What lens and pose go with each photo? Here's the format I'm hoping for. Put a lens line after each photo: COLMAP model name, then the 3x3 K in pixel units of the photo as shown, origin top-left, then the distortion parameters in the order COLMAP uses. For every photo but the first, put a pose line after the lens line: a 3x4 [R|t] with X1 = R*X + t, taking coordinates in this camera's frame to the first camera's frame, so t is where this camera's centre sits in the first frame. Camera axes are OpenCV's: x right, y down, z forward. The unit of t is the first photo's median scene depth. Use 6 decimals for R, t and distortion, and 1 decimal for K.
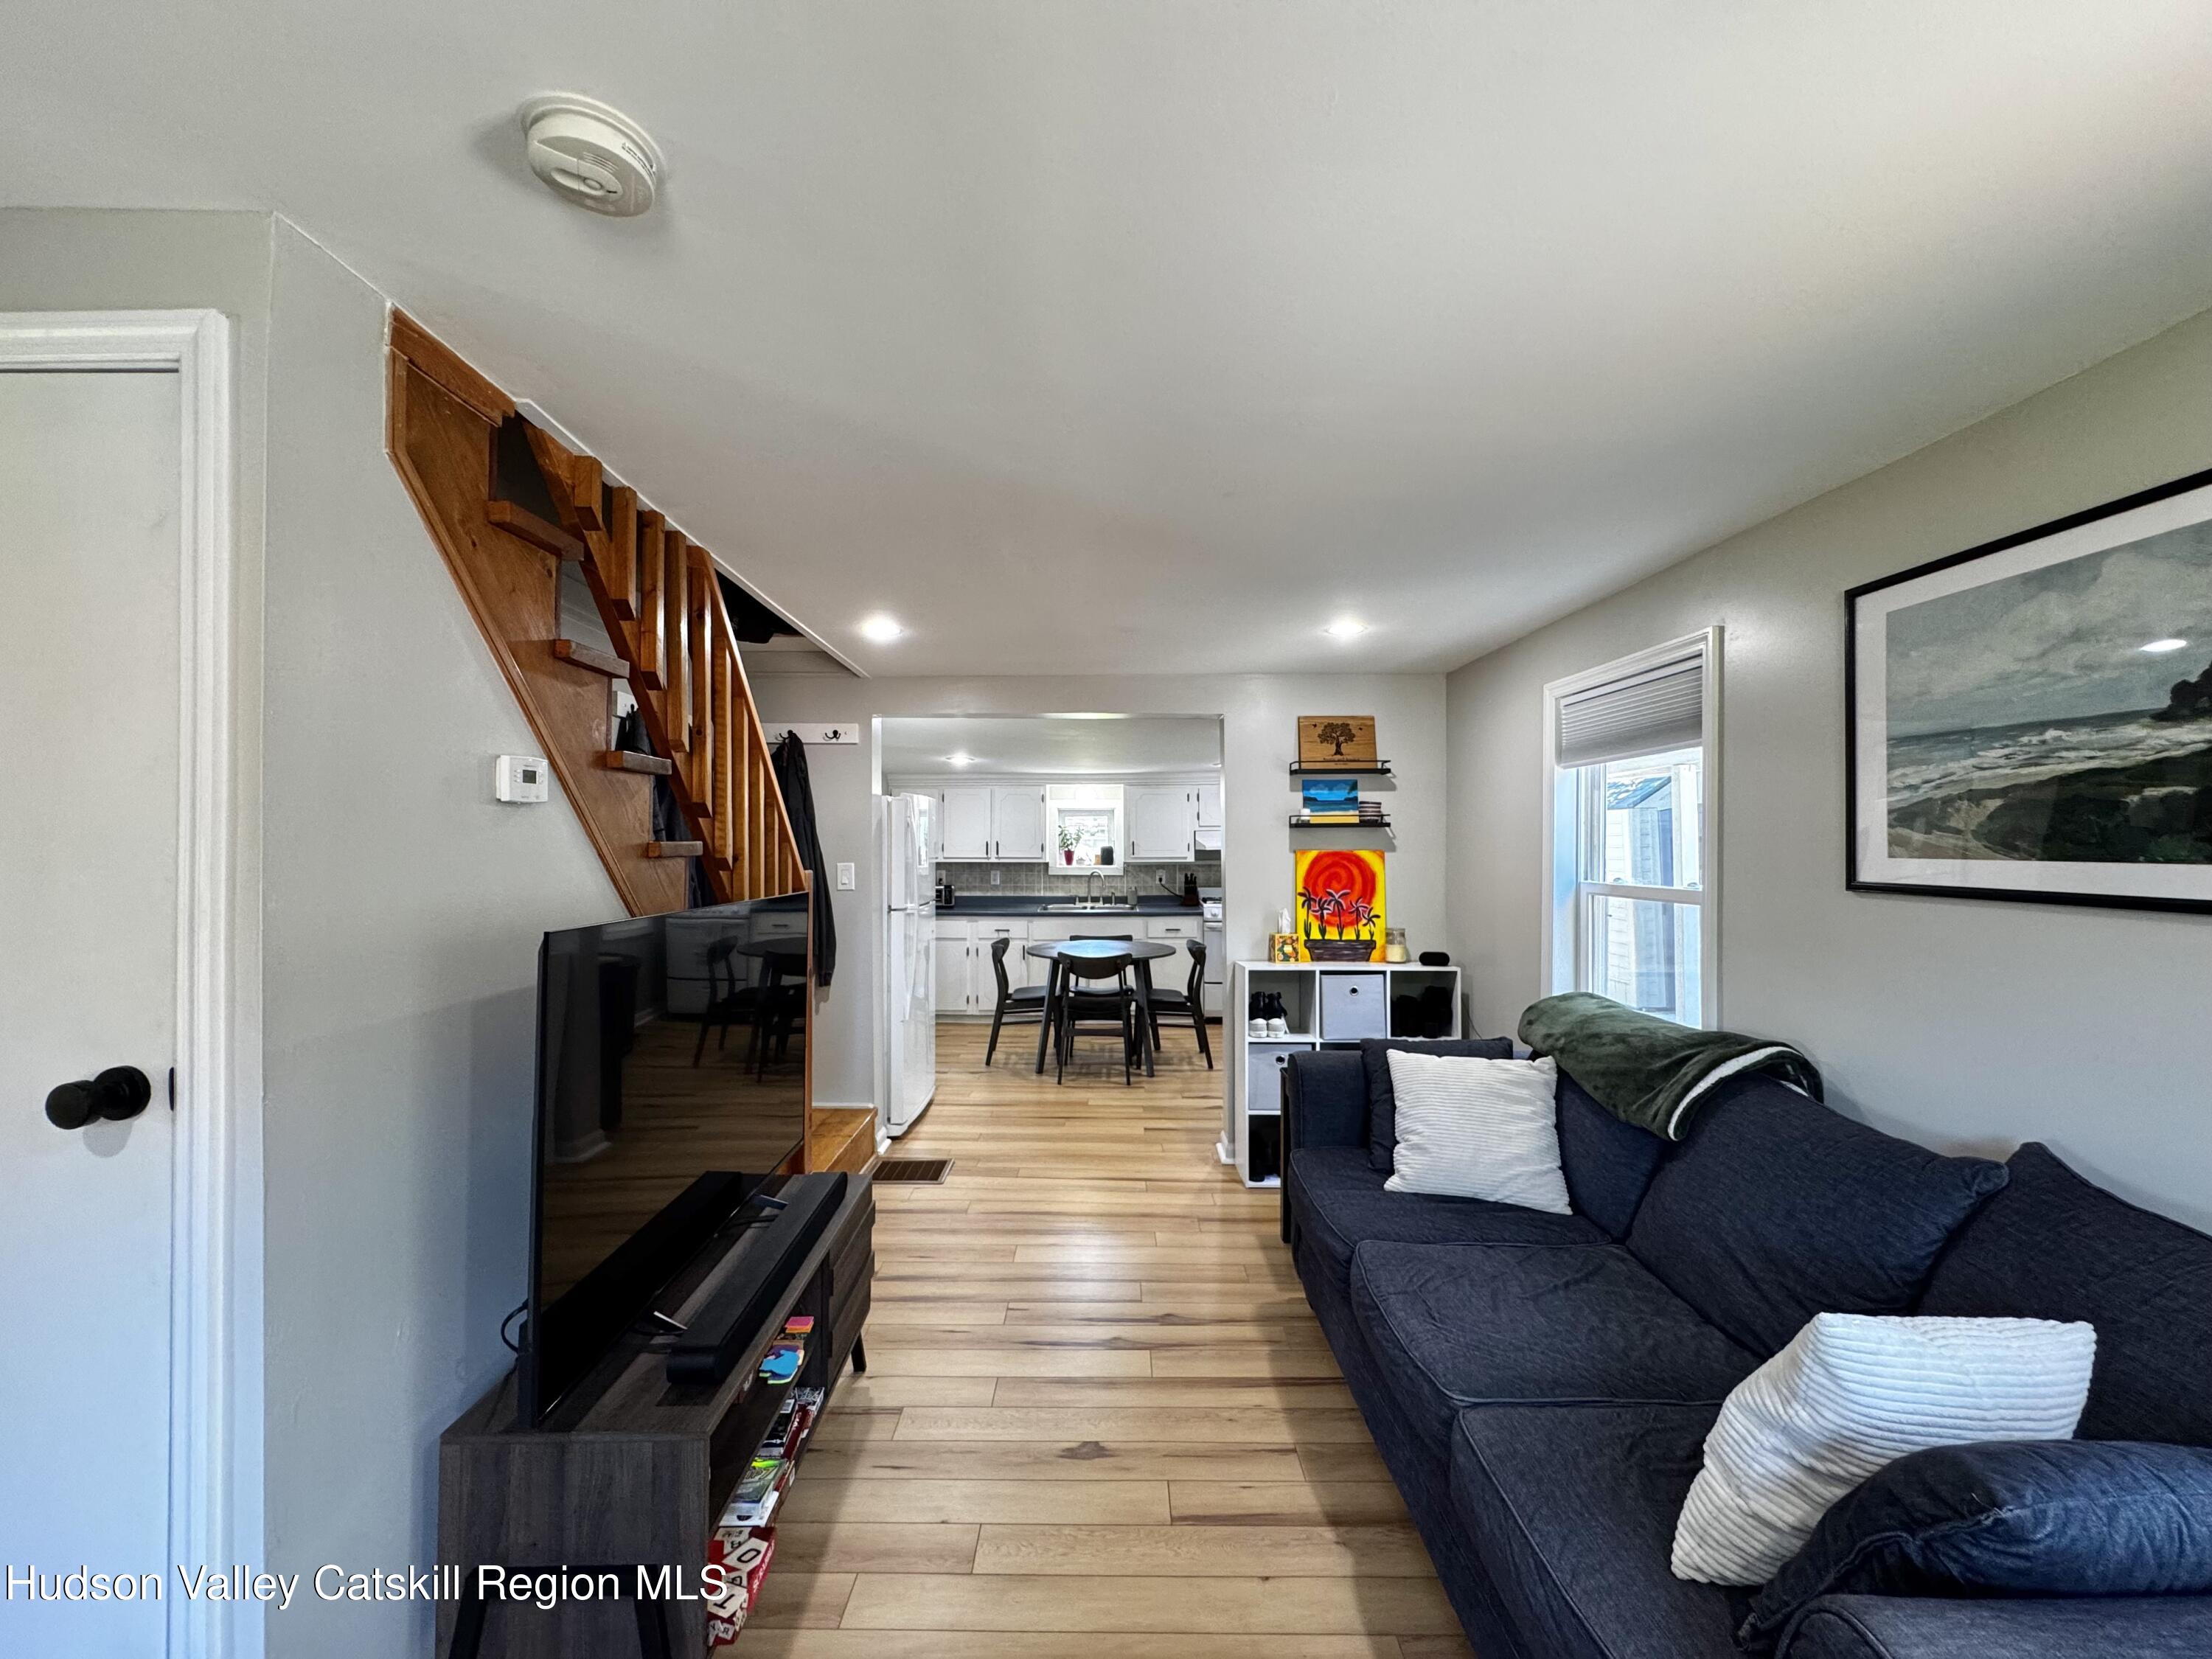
lens RADIAL K [[897.3, 0, 1094.1], [0, 897.3, 833.2], [0, 0, 1]] dist [-0.002965, -0.000053]
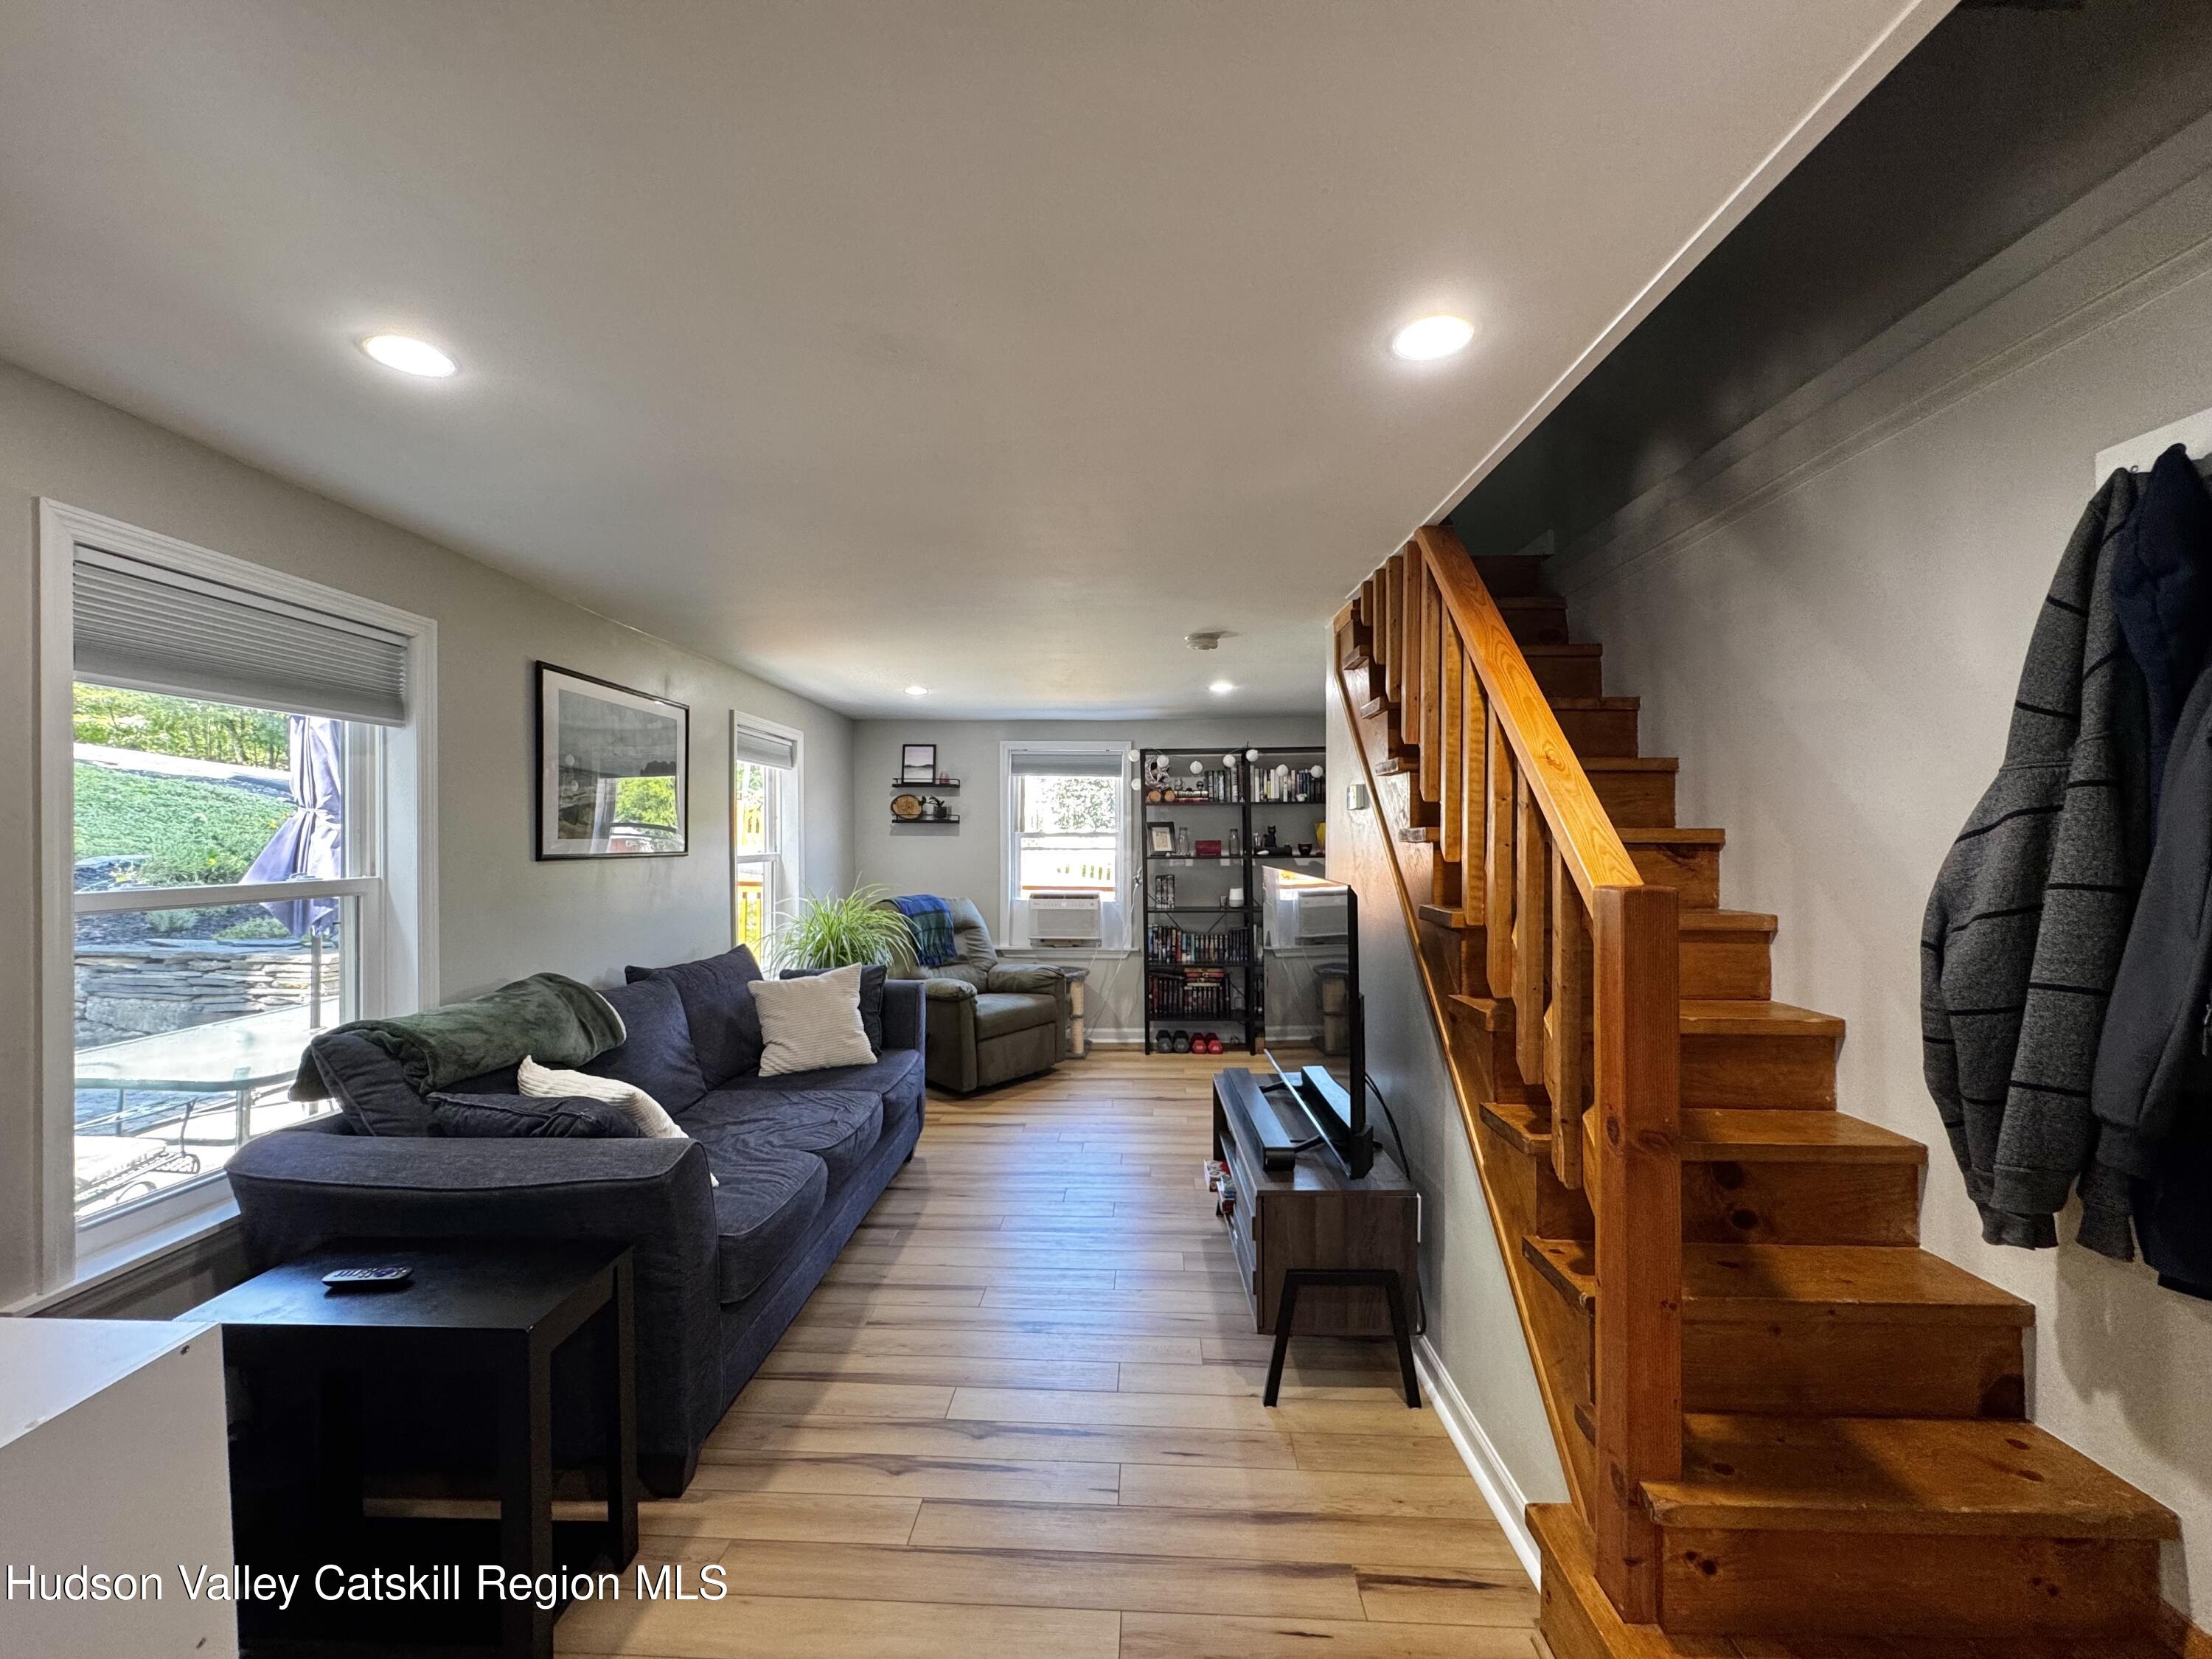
lens RADIAL K [[897.3, 0, 1102.3], [0, 897.3, 837.8], [0, 0, 1]] dist [-0.002965, -0.000053]
pose [[-0.999172, -0.003836, 0.040502, -0.153957], [-0.004087, 0.999973, -0.006109, 0.028886], [-0.040478, -0.006270, -0.999161, 2.342286]]
